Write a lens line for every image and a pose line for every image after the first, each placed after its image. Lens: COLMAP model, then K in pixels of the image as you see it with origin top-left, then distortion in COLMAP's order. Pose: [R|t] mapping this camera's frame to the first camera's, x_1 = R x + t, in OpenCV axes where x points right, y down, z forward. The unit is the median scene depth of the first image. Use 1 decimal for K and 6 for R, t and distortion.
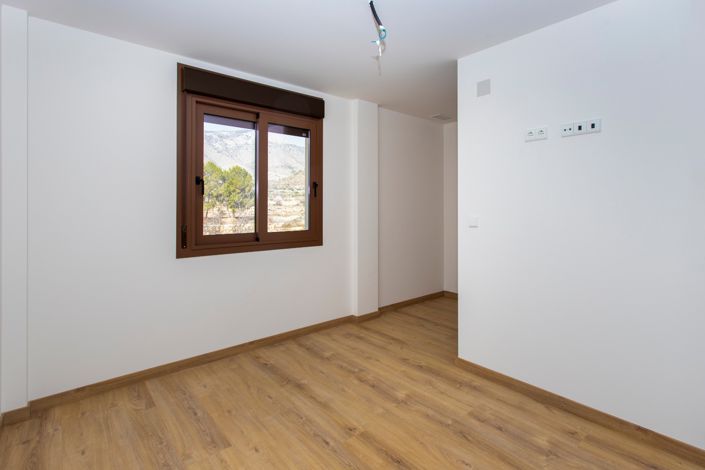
lens RADIAL K [[345.5, 0, 369.3], [0, 345.5, 214.2], [0, 0, 1]] dist [-0.009758, 0.000307]
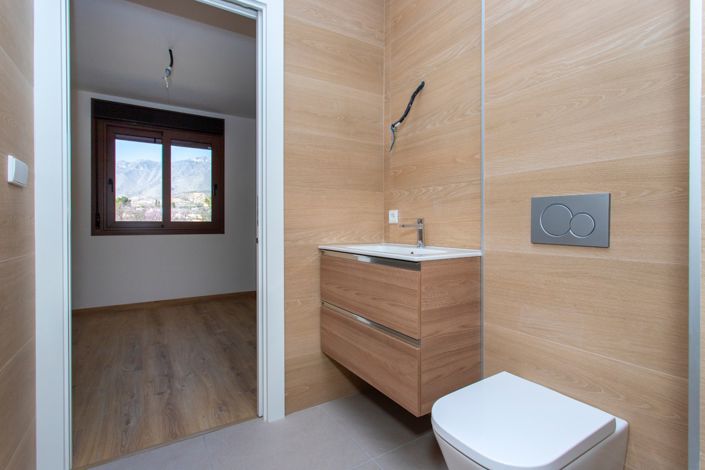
lens RADIAL K [[345.5, 0, 378.5], [0, 345.5, 234.3], [0, 0, 1]] dist [-0.009758, 0.000307]
pose [[0.990807, -0.001821, -0.135273, 0.968099], [0.002357, 0.999990, 0.003804, 0.142171], [0.135265, -0.004088, 0.990801, -0.292415]]
